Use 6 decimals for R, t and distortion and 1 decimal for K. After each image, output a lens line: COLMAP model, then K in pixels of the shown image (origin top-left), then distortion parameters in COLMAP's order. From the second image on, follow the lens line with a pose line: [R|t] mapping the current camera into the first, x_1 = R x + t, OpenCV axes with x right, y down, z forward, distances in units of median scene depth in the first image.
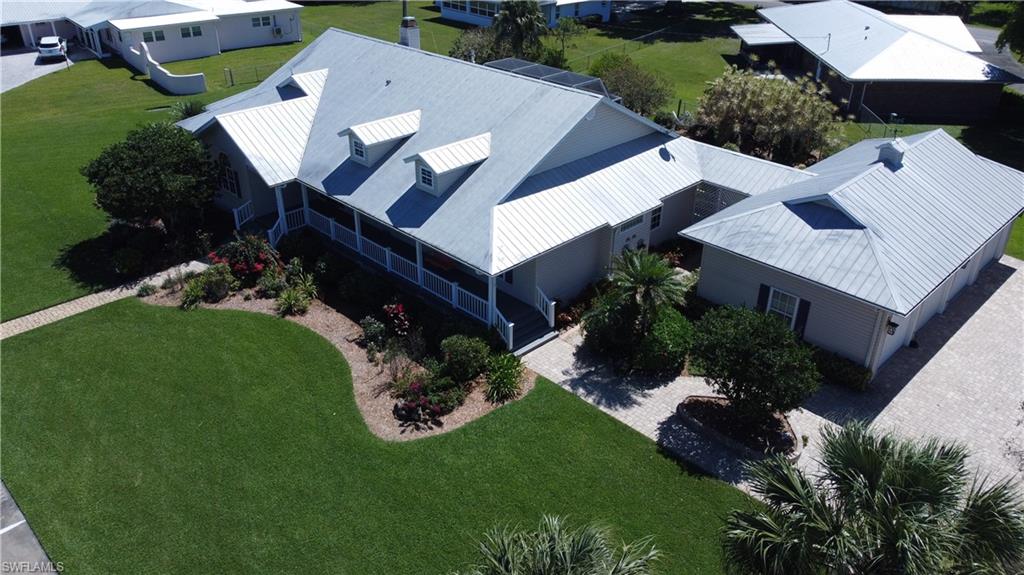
lens RADIAL K [[776.5, 0, 505.4], [0, 776.5, 283.6], [0, 0, 1]] dist [-0.004531, -0.004601]
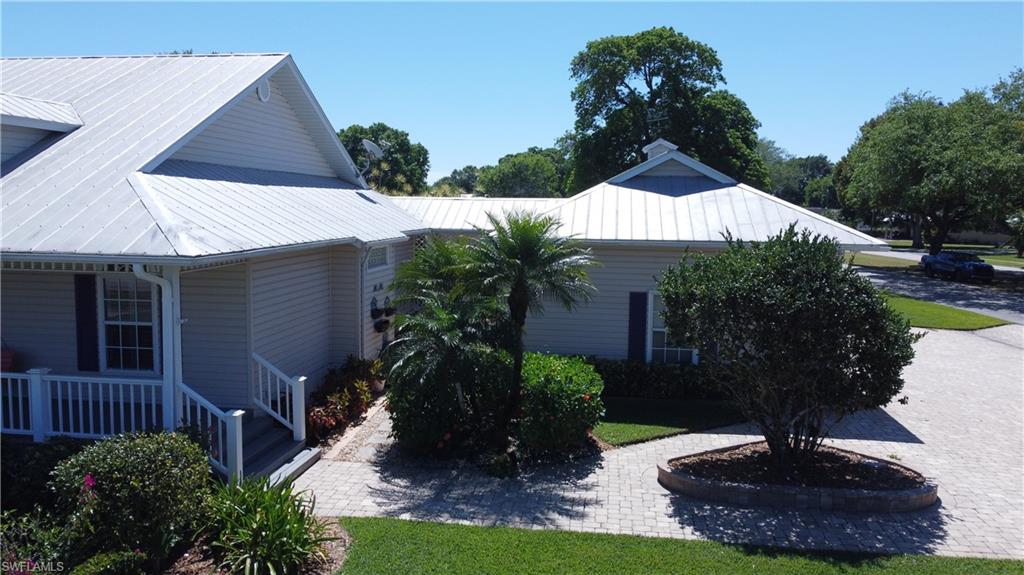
lens RADIAL K [[776.5, 0, 508.7], [0, 776.5, 288.3], [0, 0, 1]] dist [-0.004531, -0.004601]
pose [[0.790158, -0.057866, 0.610166, -0.115989], [0.286447, 0.914983, -0.284172, 0.141194], [-0.541848, 0.399321, 0.739556, 0.593871]]
